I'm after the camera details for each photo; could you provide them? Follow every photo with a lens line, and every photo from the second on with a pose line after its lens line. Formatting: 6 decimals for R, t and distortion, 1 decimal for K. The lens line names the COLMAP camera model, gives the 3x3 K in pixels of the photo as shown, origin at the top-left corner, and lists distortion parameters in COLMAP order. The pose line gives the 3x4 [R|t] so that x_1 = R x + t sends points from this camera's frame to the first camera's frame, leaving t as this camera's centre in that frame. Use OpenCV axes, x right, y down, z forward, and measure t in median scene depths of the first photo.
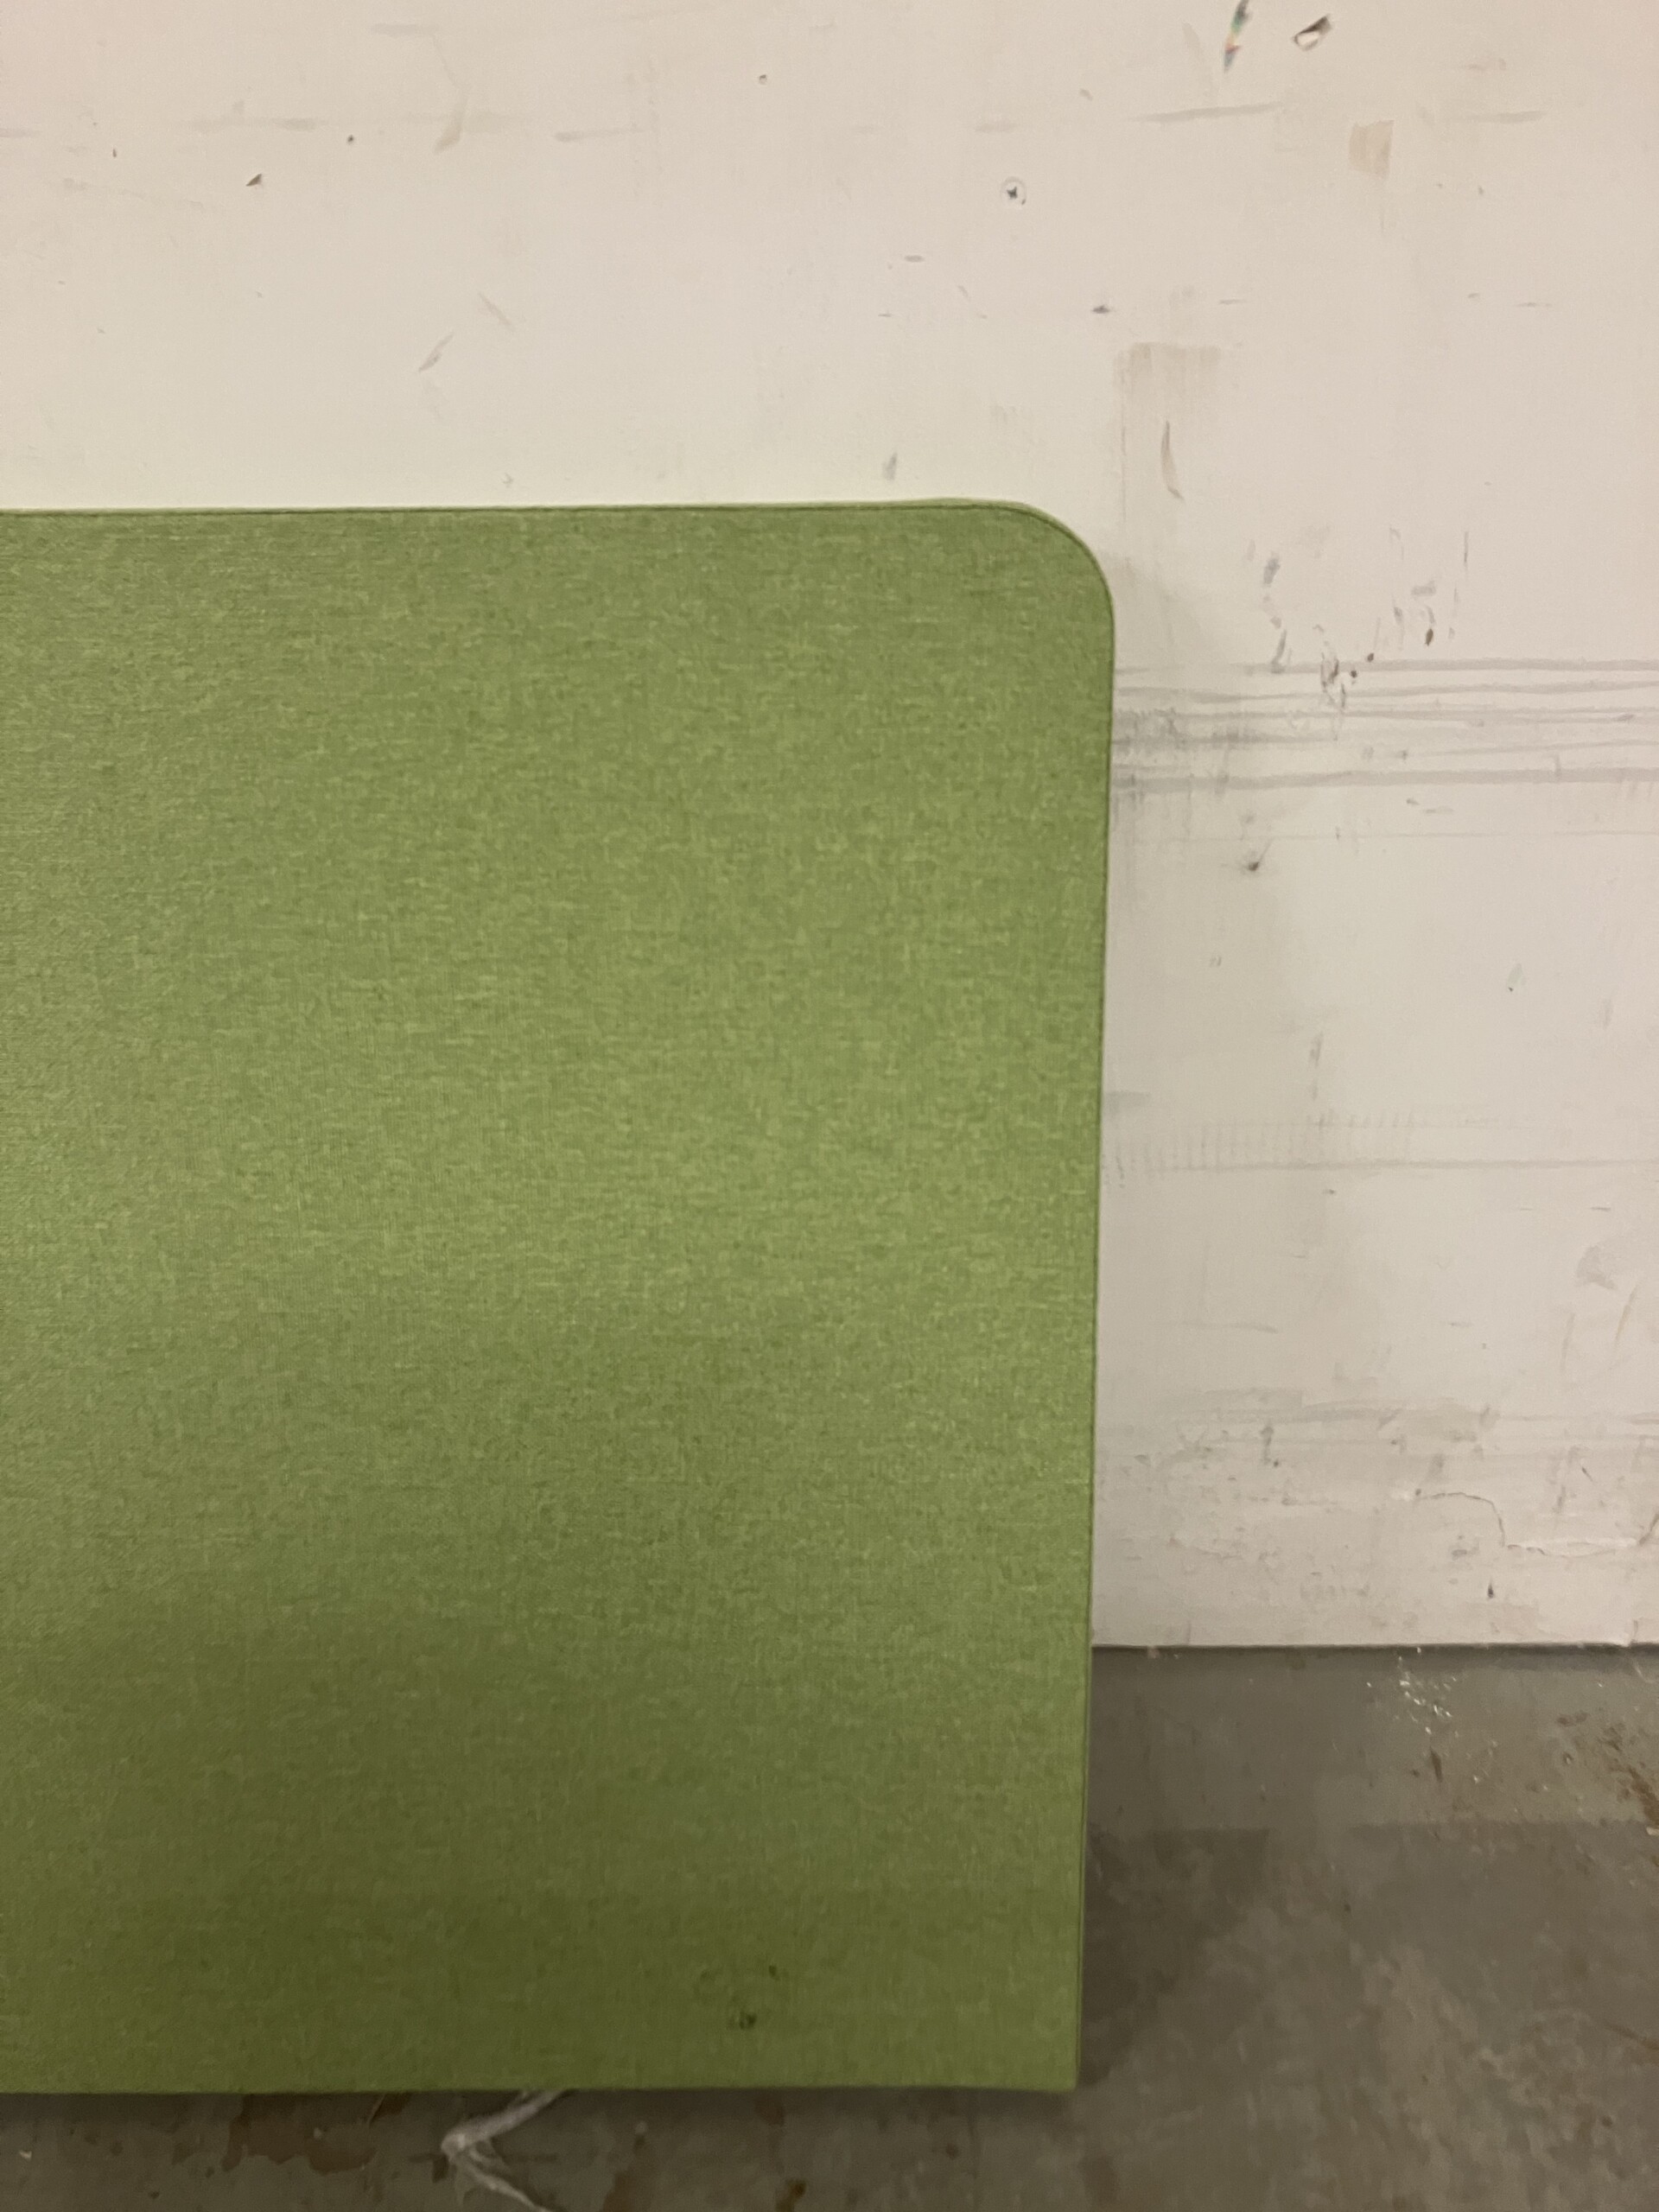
lens RADIAL K [[1816.0, 0, 840.0], [0, 1816.0, 1115.3], [0, 0, 1]] dist [0.026451, -0.003141]
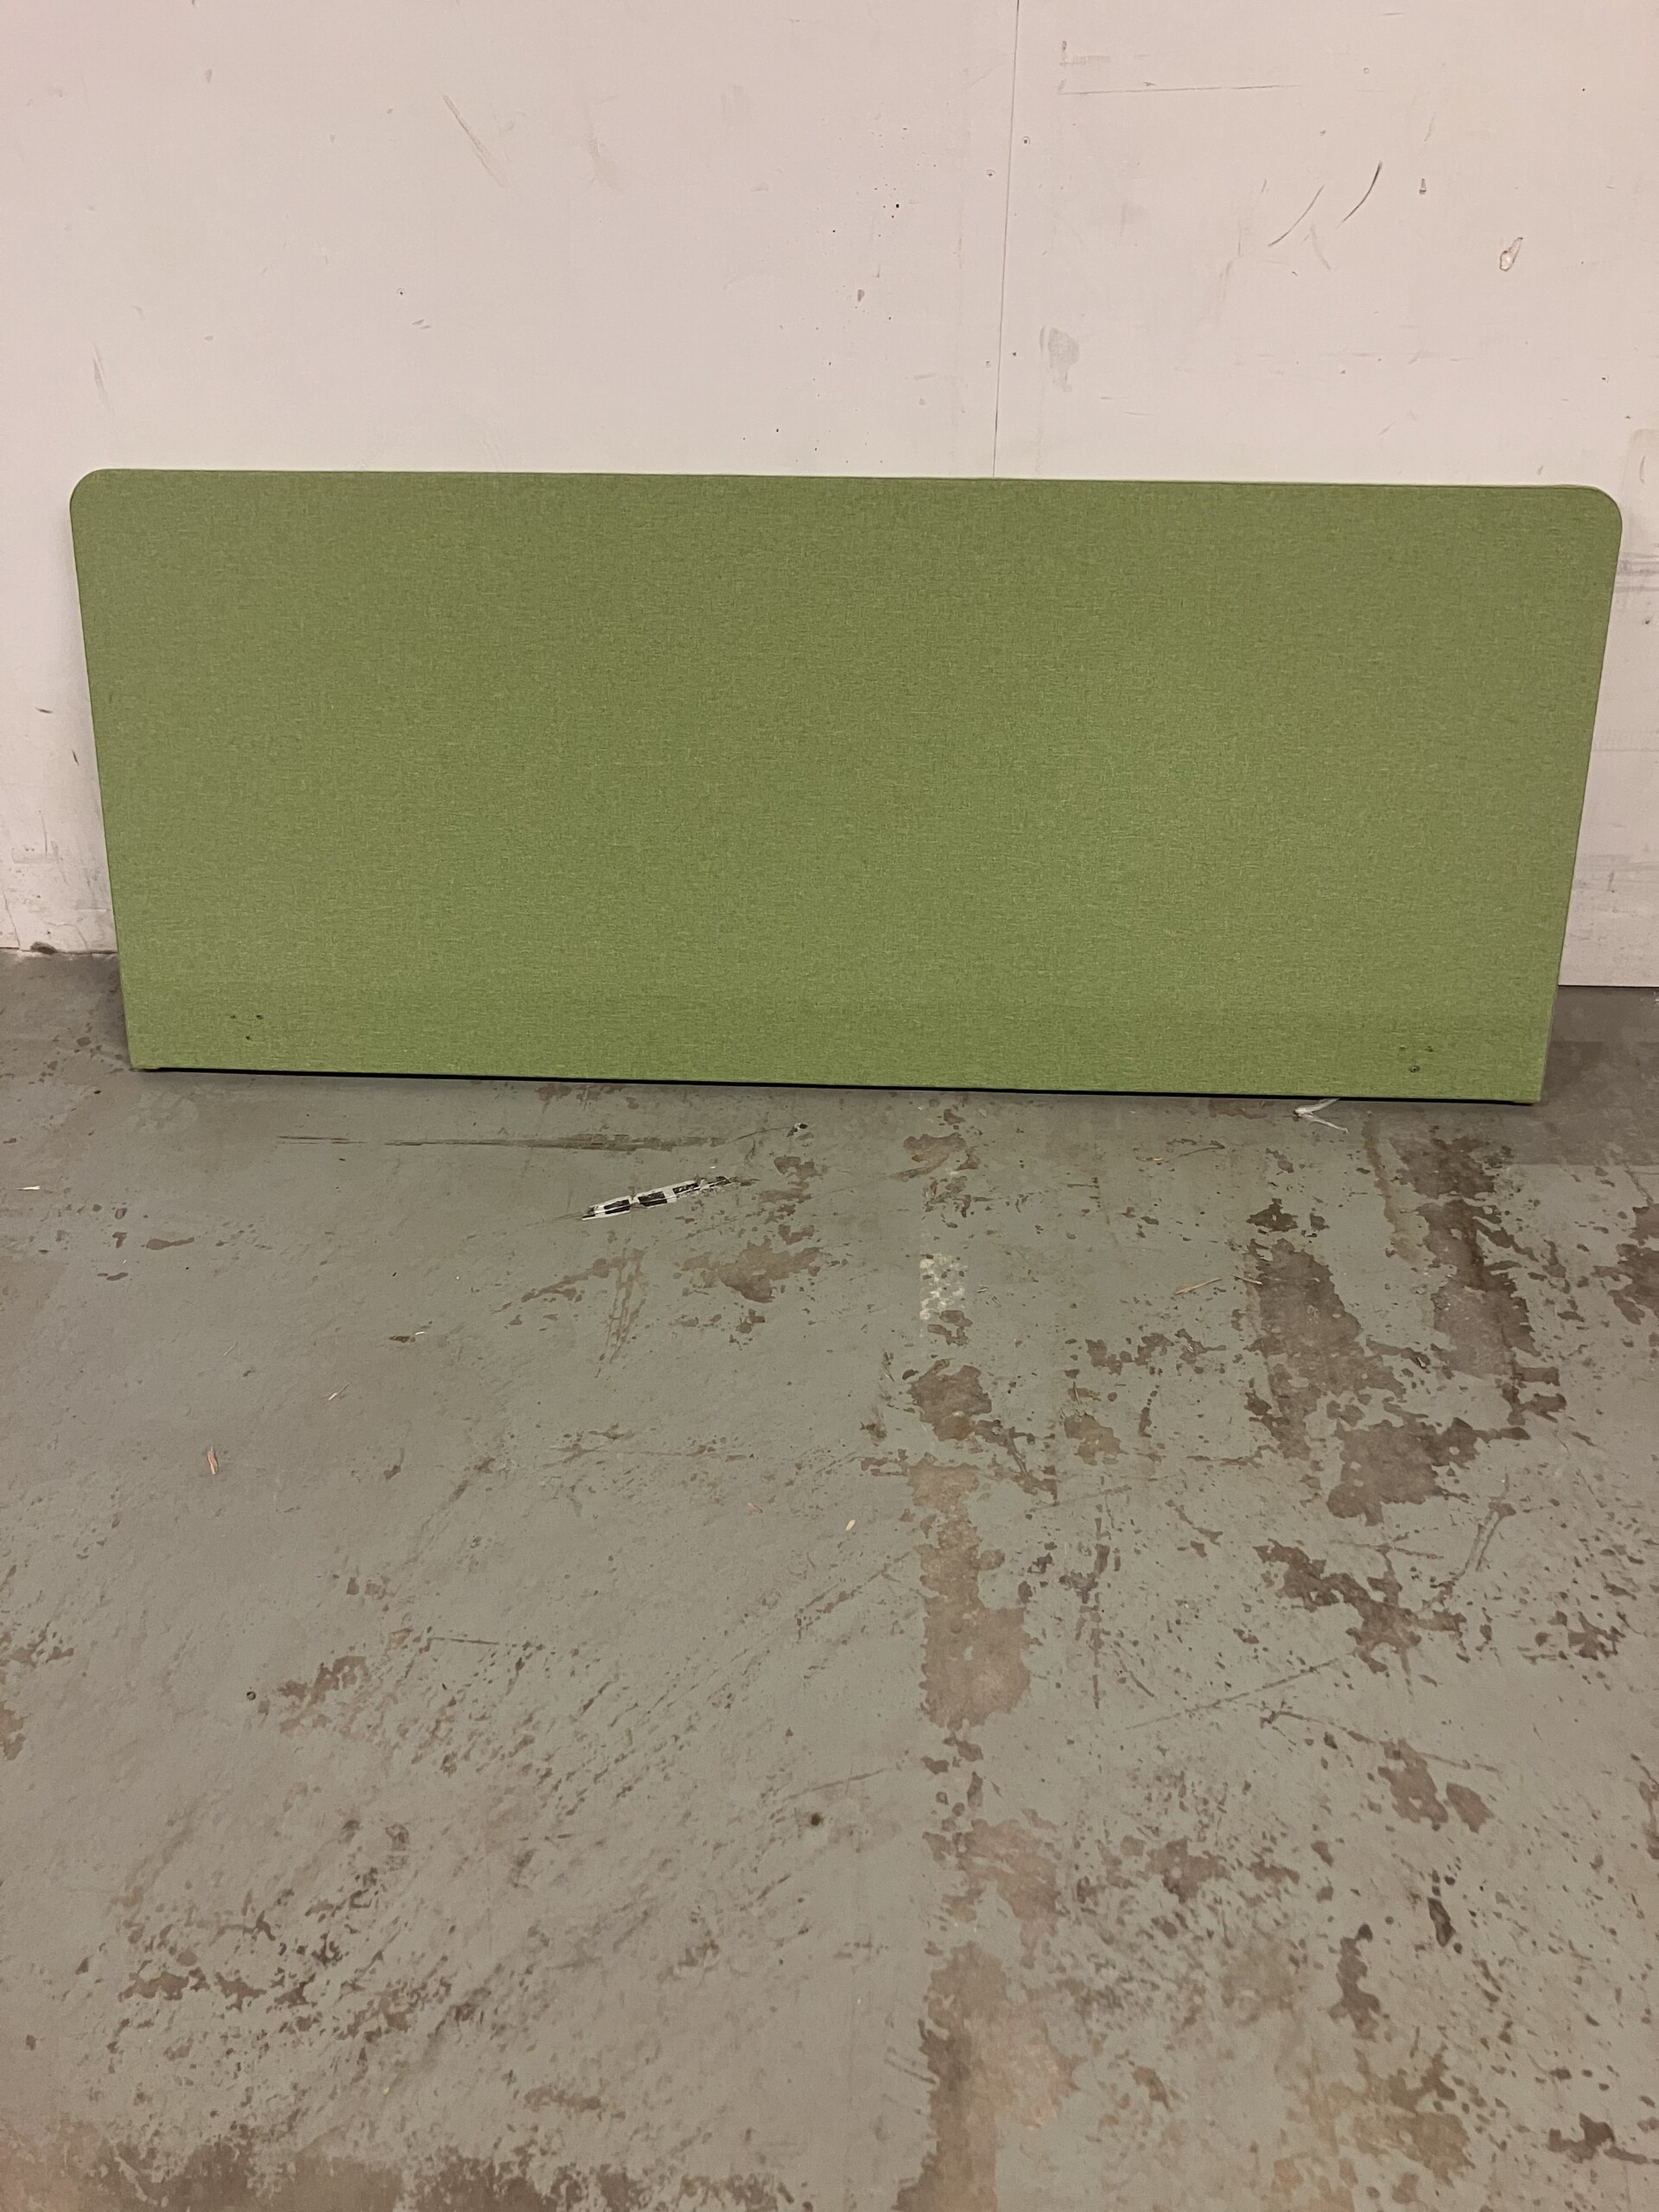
lens RADIAL K [[1845.0, 0, 829.5], [0, 1845.0, 1106.0], [0, 0, 1]] dist [0.152504, -0.514062]
pose [[0.999259, 0.033408, -0.019127, -0.931037], [-0.031825, 0.996460, 0.077811, 0.408168], [0.021658, -0.077145, 0.996785, -1.870659]]
